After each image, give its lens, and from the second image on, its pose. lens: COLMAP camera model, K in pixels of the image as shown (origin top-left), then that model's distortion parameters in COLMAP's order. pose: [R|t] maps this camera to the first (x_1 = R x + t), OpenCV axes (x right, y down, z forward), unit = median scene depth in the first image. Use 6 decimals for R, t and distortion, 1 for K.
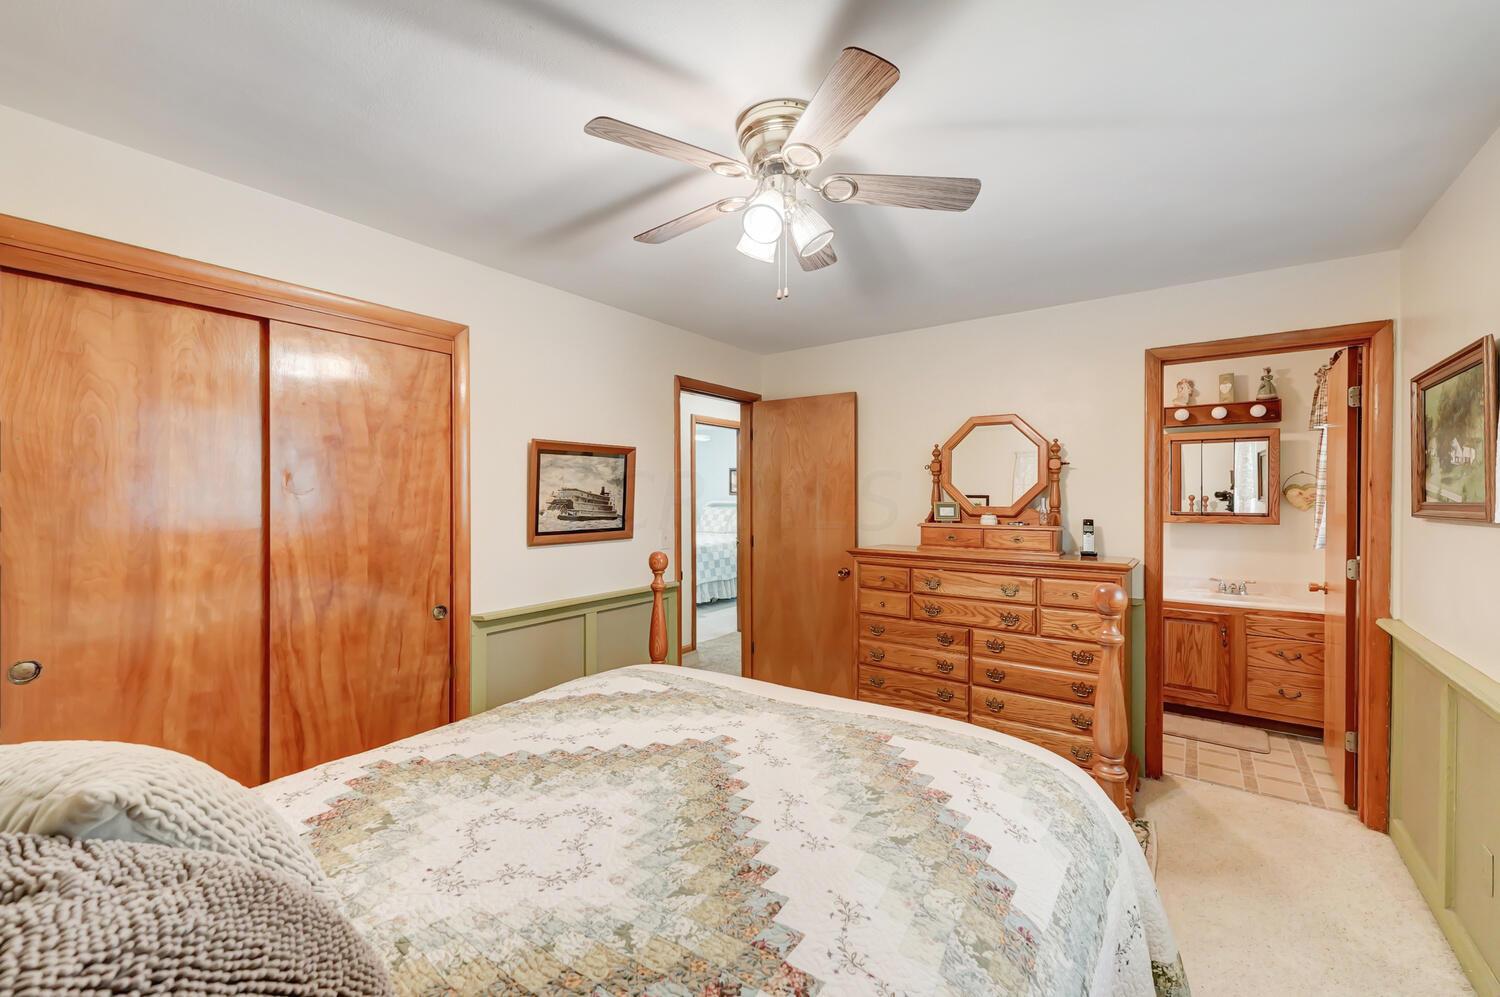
lens RADIAL K [[602.7, 0, 748.8], [0, 602.7, 496.1], [0, 0, 1]] dist [0.015483, -0.006335]
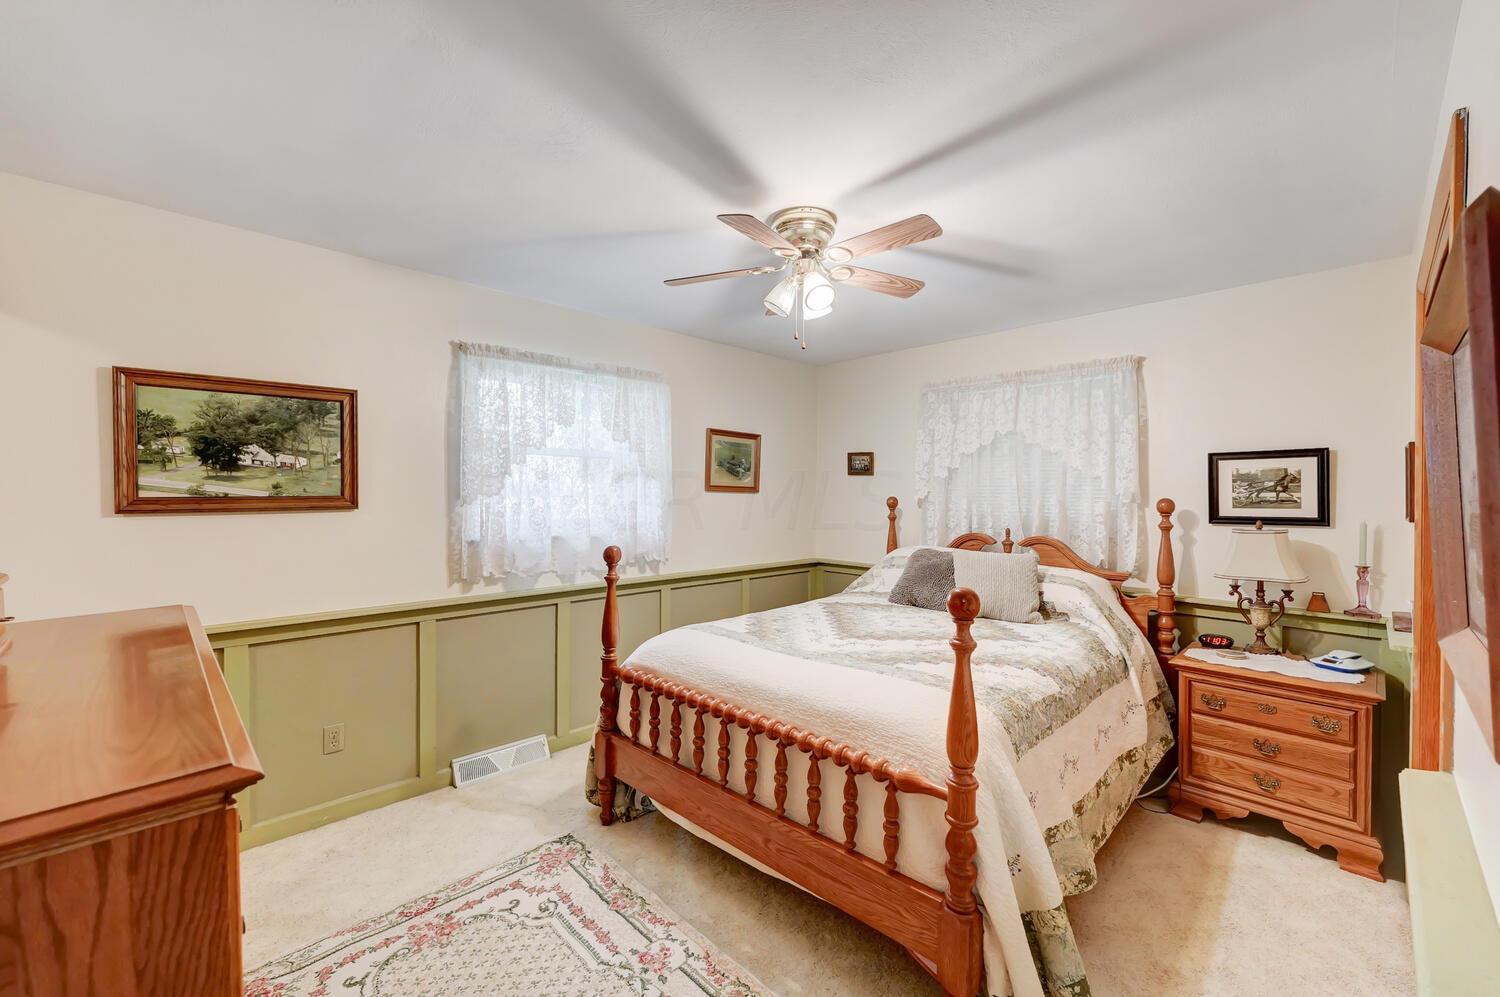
lens RADIAL K [[602.7, 0, 748.8], [0, 602.7, 496.1], [0, 0, 1]] dist [0.015483, -0.006335]
pose [[-0.986212, -0.007496, 0.165319, -0.031743], [-0.006089, 0.999941, 0.009017, -0.004965], [-0.165377, 0.007886, -0.986199, 1.426432]]
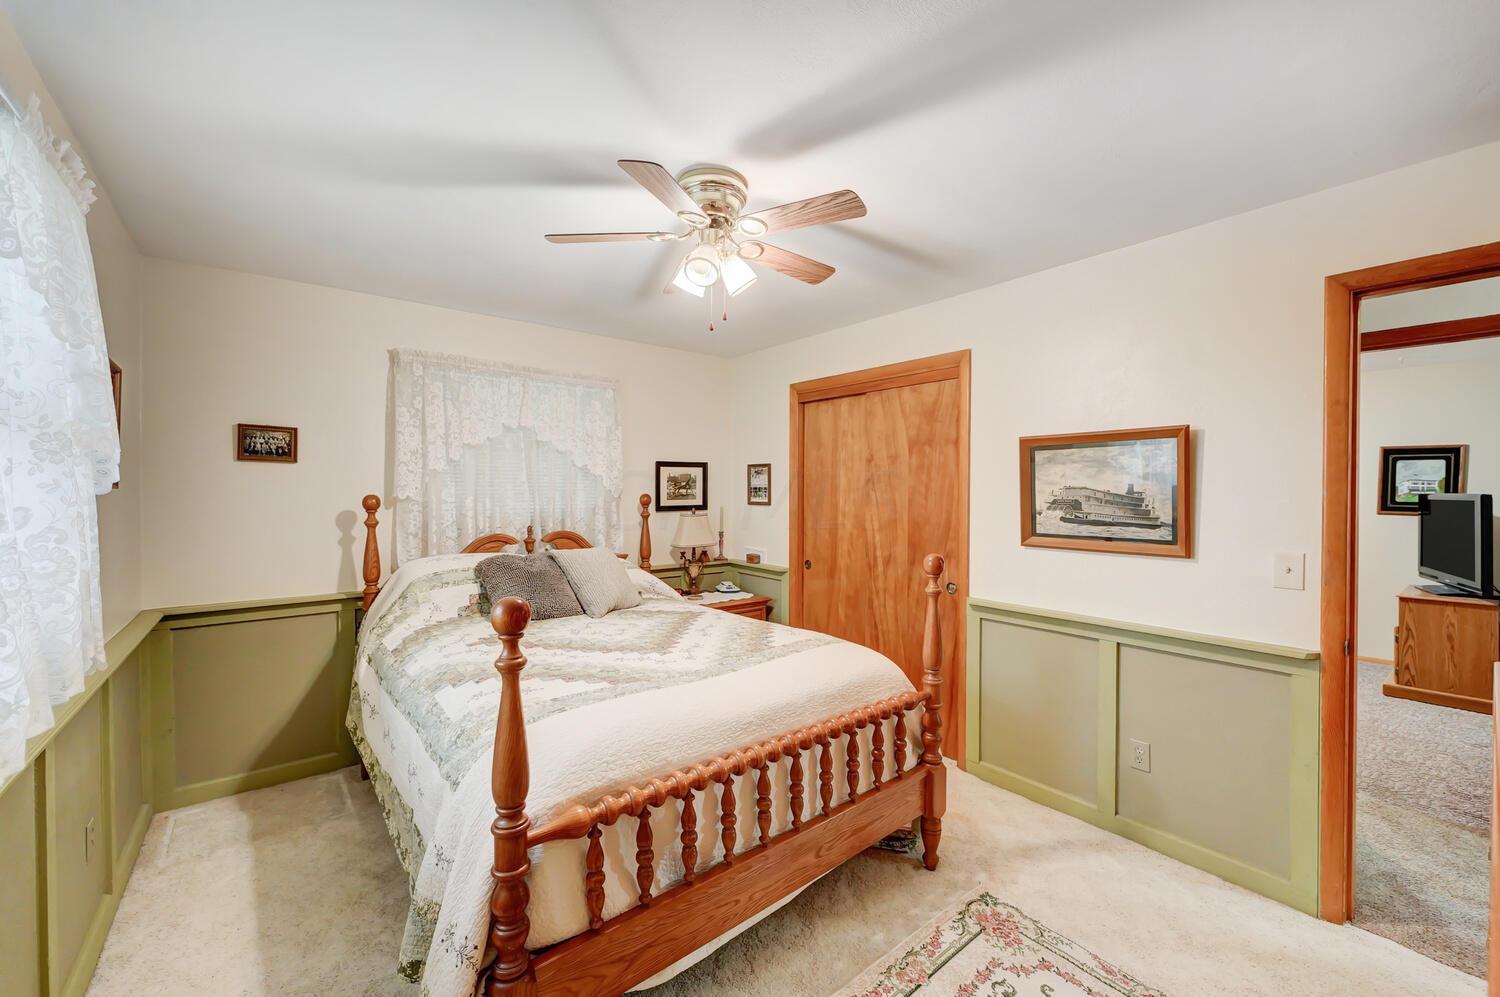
lens RADIAL K [[602.7, 0, 748.8], [0, 602.7, 496.1], [0, 0, 1]] dist [0.015483, -0.006335]
pose [[-0.266903, 0.005341, -0.963709, 0.721595], [-0.007077, 0.999947, 0.007501, -0.002616], [0.963697, 0.008822, -0.266851, 0.846430]]
